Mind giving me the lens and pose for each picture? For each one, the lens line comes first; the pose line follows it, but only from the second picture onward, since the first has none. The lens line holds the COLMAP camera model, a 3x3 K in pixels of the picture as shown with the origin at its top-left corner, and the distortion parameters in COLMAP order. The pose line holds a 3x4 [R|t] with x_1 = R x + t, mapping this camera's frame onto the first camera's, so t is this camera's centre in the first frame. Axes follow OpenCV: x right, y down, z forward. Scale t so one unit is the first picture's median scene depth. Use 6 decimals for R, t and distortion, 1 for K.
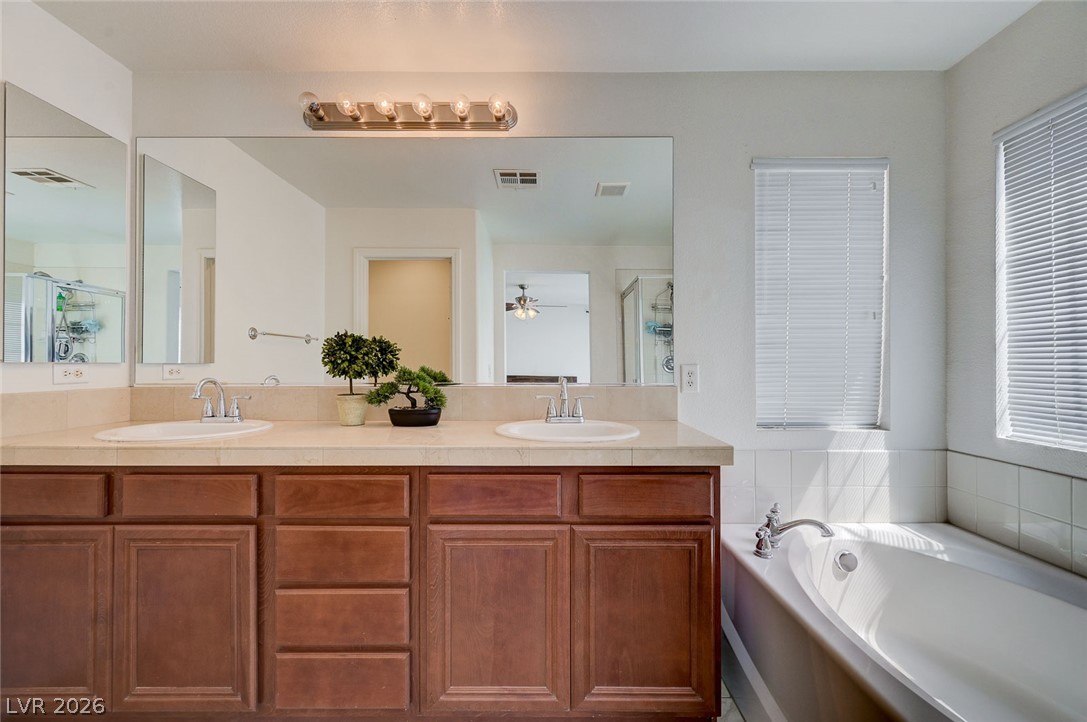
lens RADIAL K [[430.8, 0, 546.9], [0, 430.8, 362.6], [0, 0, 1]] dist [-0.002216, 0.000206]
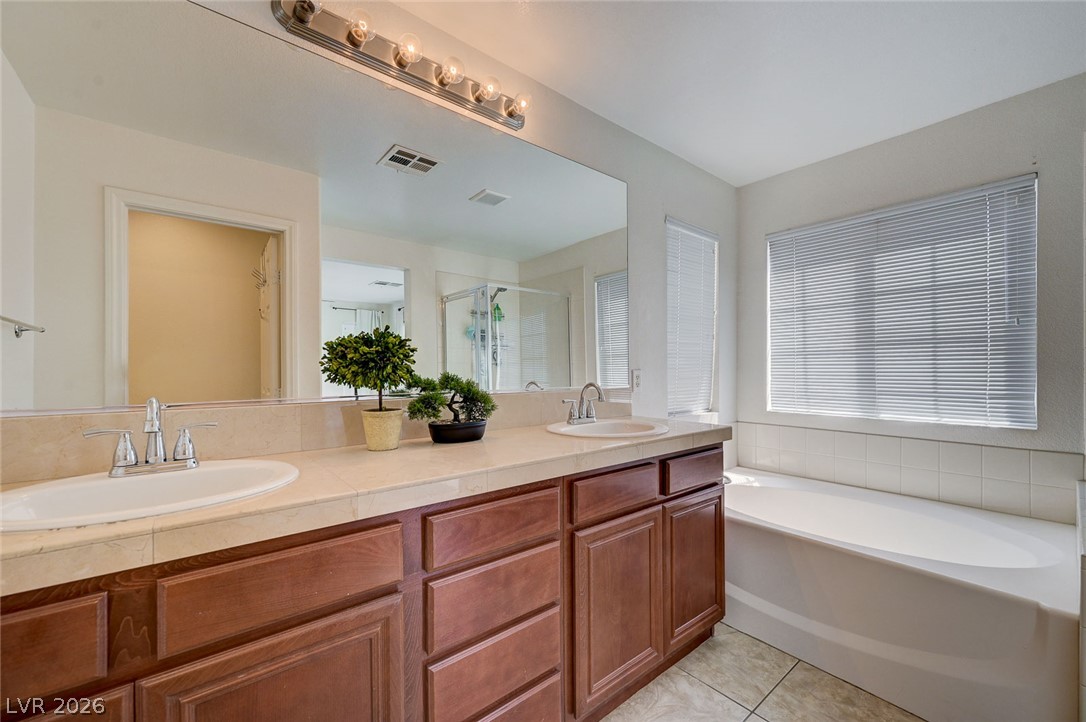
lens RADIAL K [[430.4, 0, 569.0], [0, 430.4, 368.5], [0, 0, 1]] dist [-0.002216, 0.000206]
pose [[0.762755, -0.001530, 0.646686, -0.705424], [-0.000017, 0.999997, 0.002386, -0.001951], [-0.646687, -0.001831, 0.762753, 0.197113]]
